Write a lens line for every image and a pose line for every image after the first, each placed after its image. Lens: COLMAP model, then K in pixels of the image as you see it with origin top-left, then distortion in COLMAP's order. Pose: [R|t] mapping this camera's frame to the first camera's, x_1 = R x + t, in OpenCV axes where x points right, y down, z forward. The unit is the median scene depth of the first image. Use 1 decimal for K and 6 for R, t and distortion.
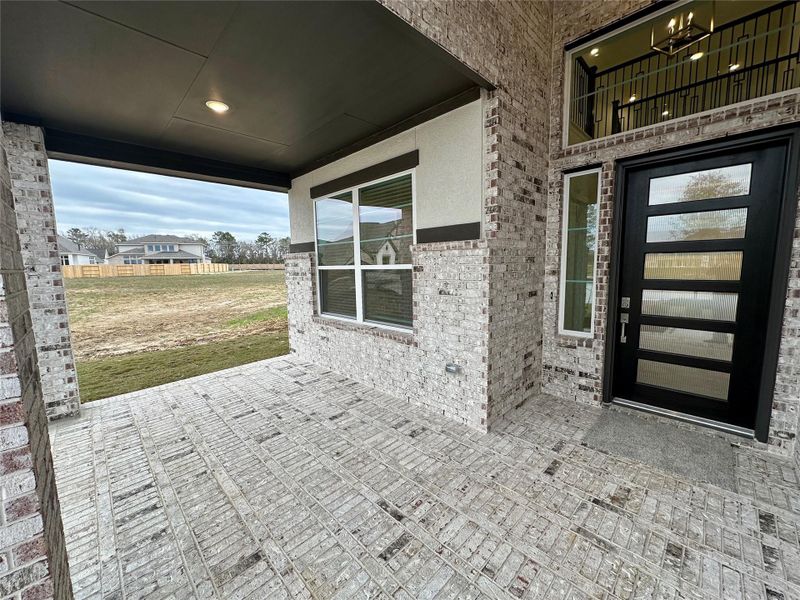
lens RADIAL K [[319.8, 0, 400.0], [0, 319.8, 300.0], [0, 0, 1]] dist [-0.000452, 0.000300]
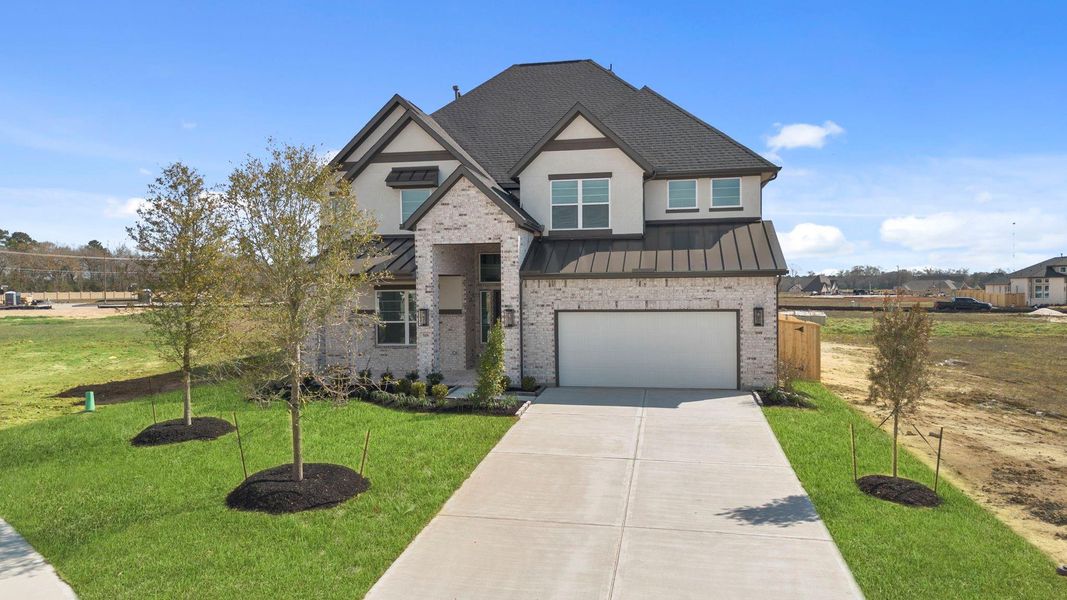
lens RADIAL K [[738.4, 0, 533.5], [0, 738.4, 300.0], [0, 0, 1]] dist [0.106497, 0.000112]
pose [[0.822340, -0.004850, 0.568976, -2.911359], [0.058920, 0.995314, -0.076673, 0.255009], [-0.565938, 0.096575, 0.818772, -4.781762]]
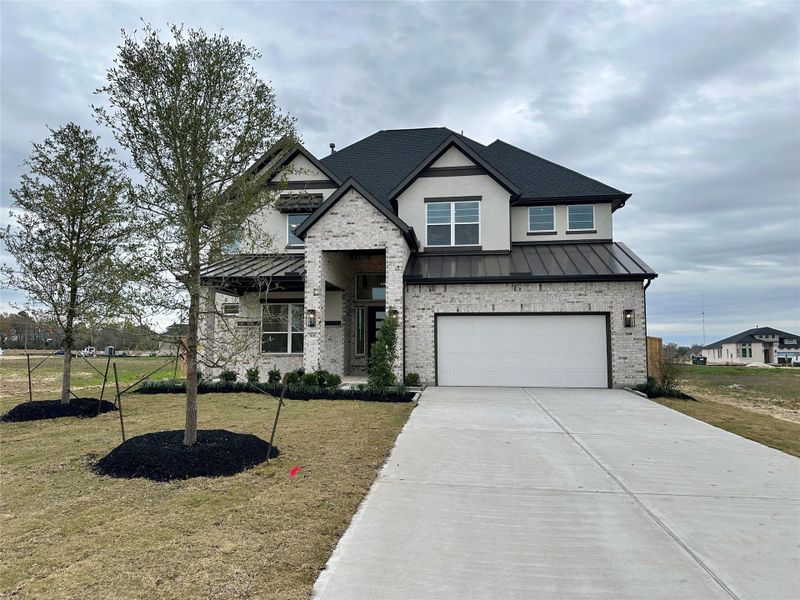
lens RADIAL K [[550.6, 0, 396.8], [0, 550.6, 304.2], [0, 0, 1]] dist [0.114101, 0.000601]
pose [[0.787295, 0.066070, 0.613026, -2.599888], [0.053234, 0.983246, -0.174338, 0.592148], [-0.614274, 0.169889, 0.770587, -3.597505]]
